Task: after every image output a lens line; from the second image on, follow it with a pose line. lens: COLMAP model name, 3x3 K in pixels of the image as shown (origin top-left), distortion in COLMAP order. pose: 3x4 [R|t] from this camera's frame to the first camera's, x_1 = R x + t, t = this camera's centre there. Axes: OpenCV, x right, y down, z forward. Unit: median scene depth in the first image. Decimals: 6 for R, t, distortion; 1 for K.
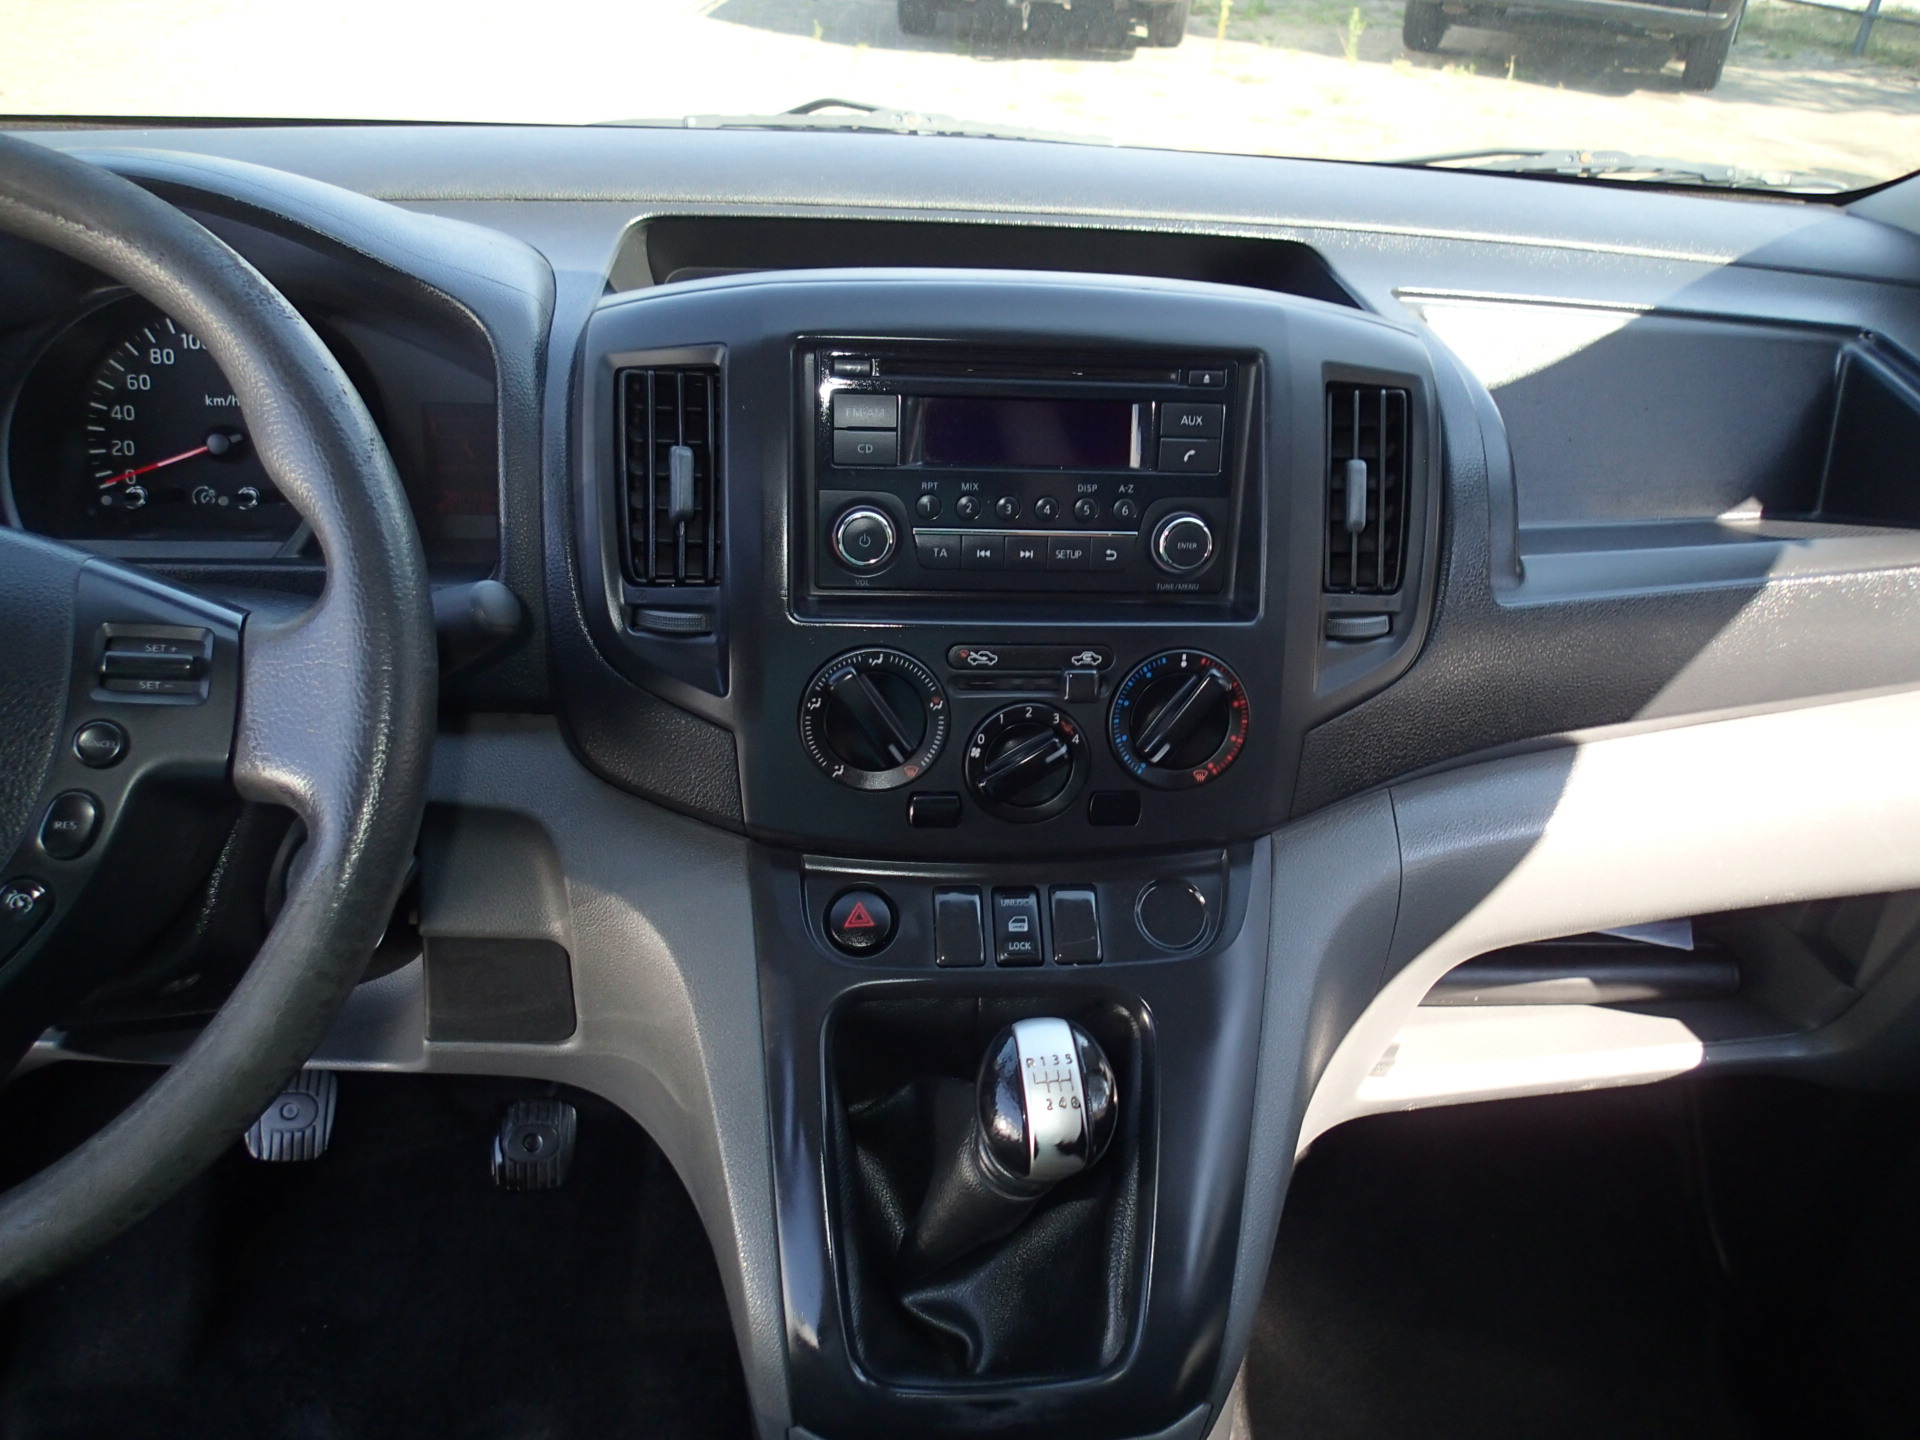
lens RADIAL K [[1429.7, 0, 963.9], [0, 1429.7, 710.5], [0, 0, 1]] dist [0.001287, -0.008363]
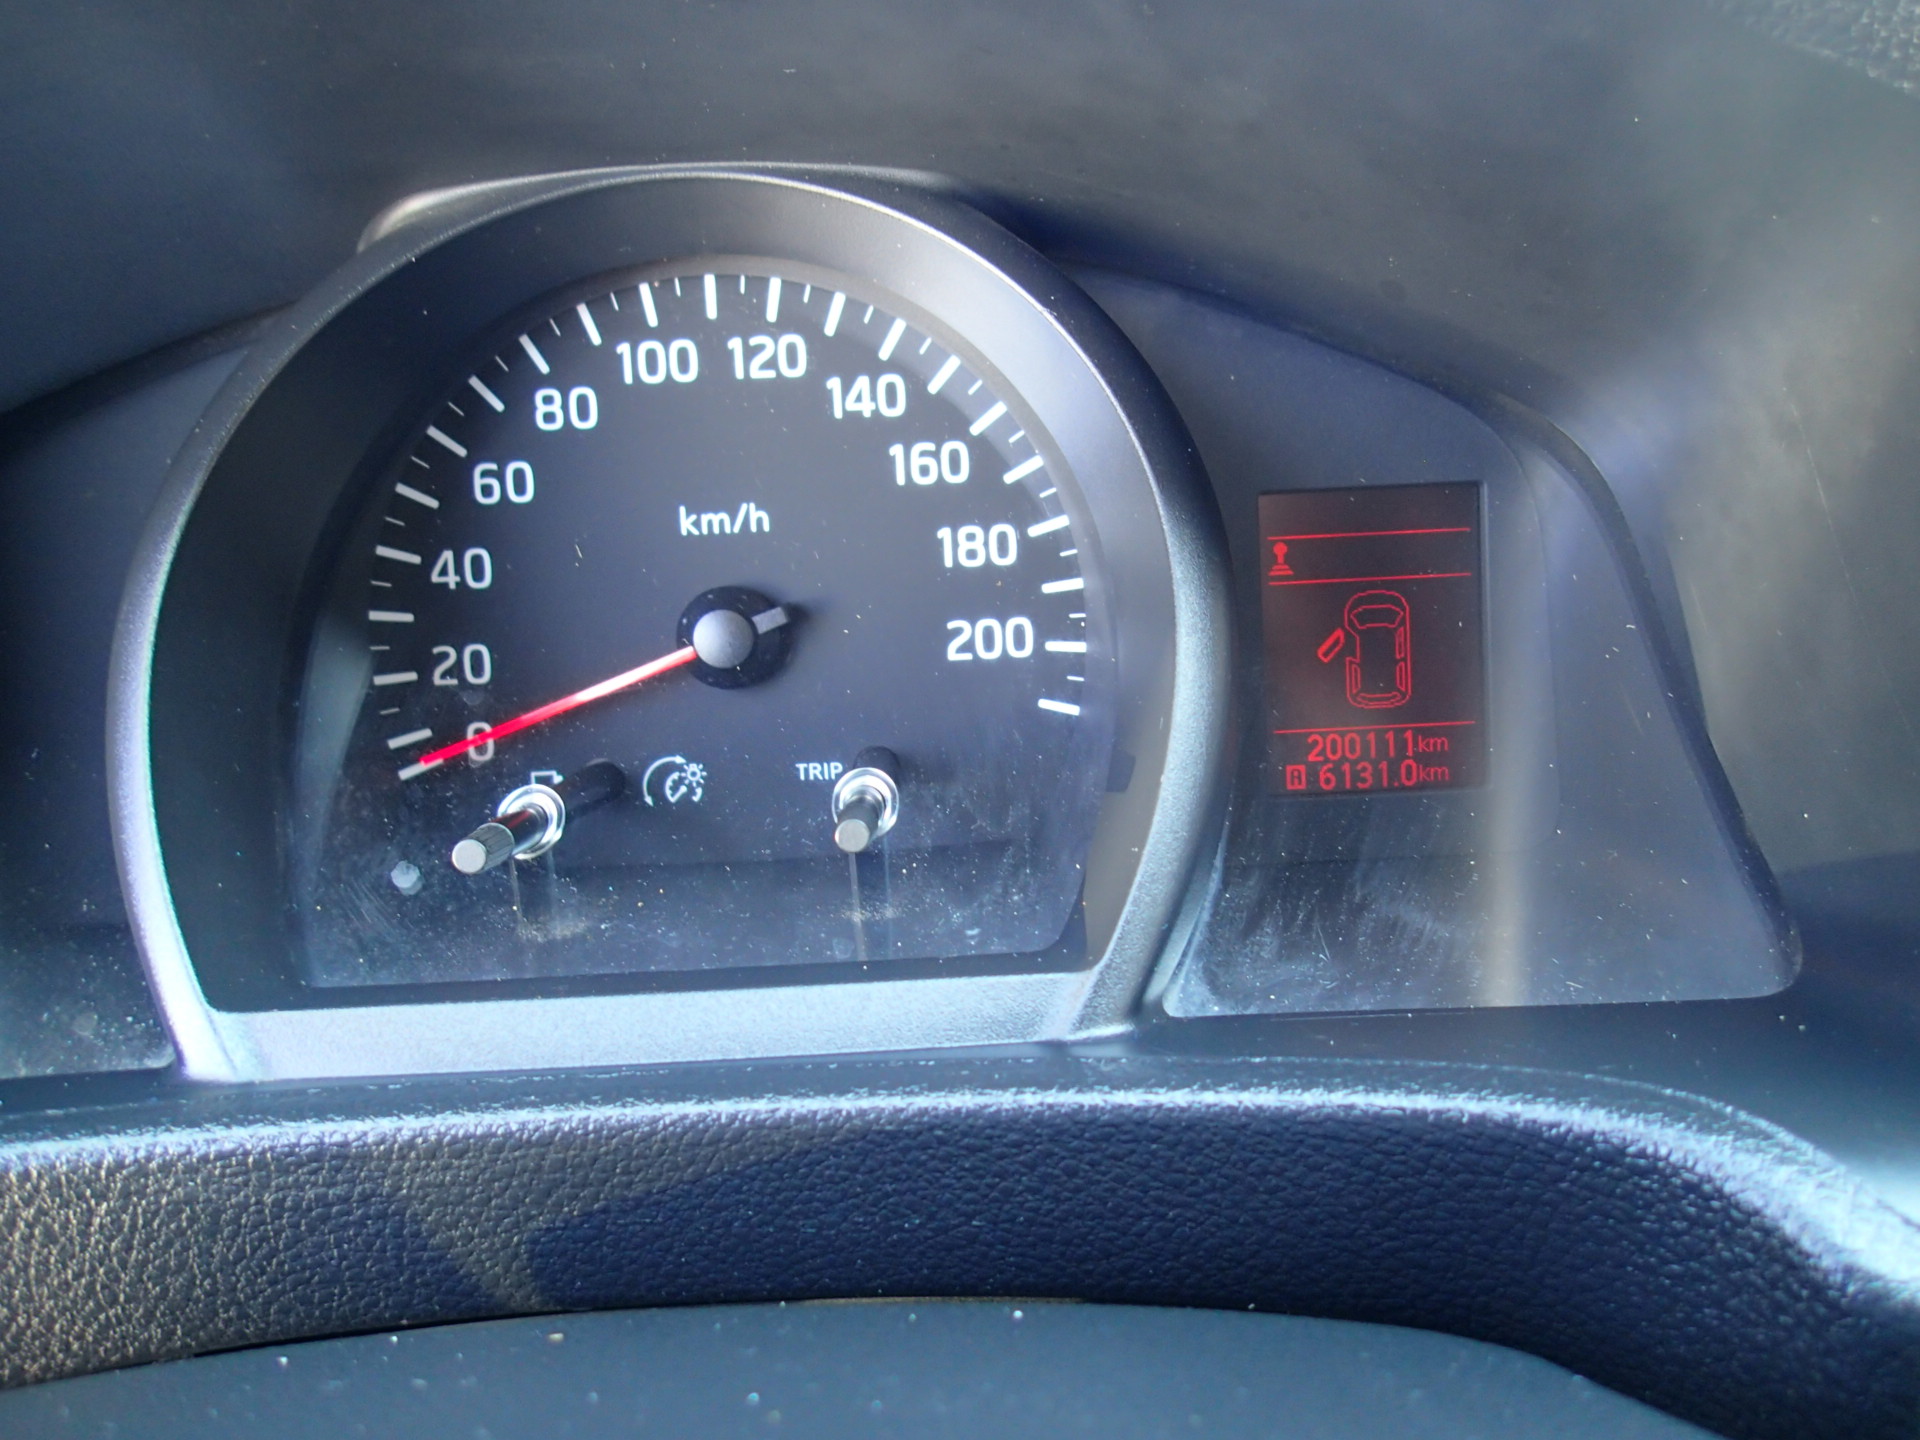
lens RADIAL K [[1429.7, 0, 954.1], [0, 1429.7, 712.6], [0, 0, 1]] dist [0.001287, -0.008363]
pose [[0.994092, -0.053747, -0.094302, -0.496200], [0.044173, 0.993923, -0.100826, -0.149371], [0.099148, 0.096065, 0.990425, 0.753119]]
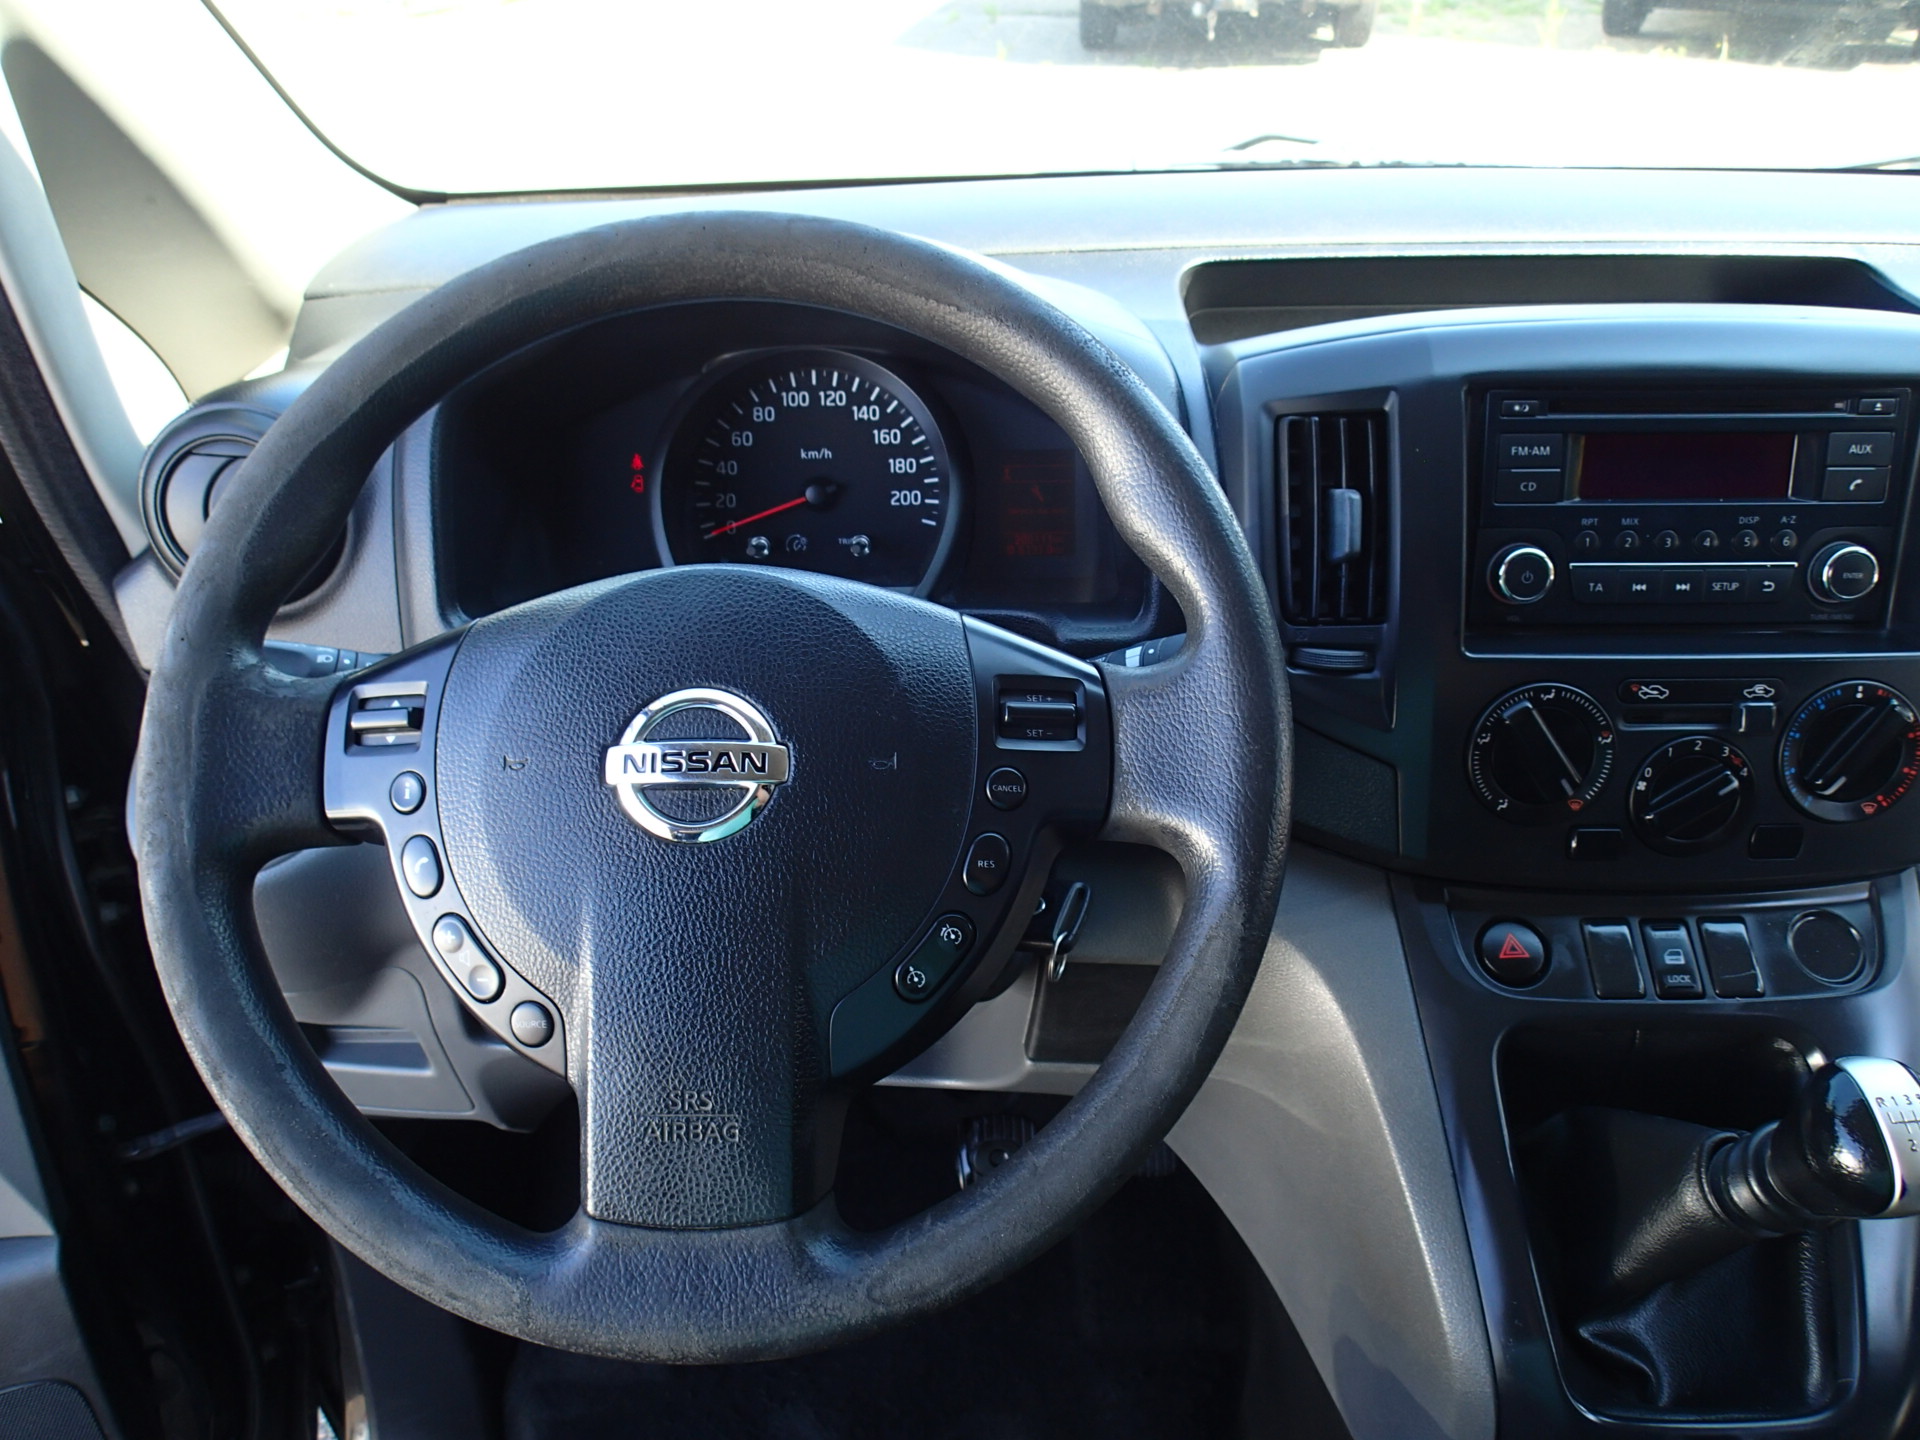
lens RADIAL K [[1429.7, 0, 959.5], [0, 1429.7, 712.9], [0, 0, 1]] dist [0.001287, -0.008363]
pose [[0.993398, -0.008805, -0.114383, -0.338385], [0.007853, 0.999931, -0.008770, -0.016044], [0.114452, 0.007814, 0.993398, -0.050548]]
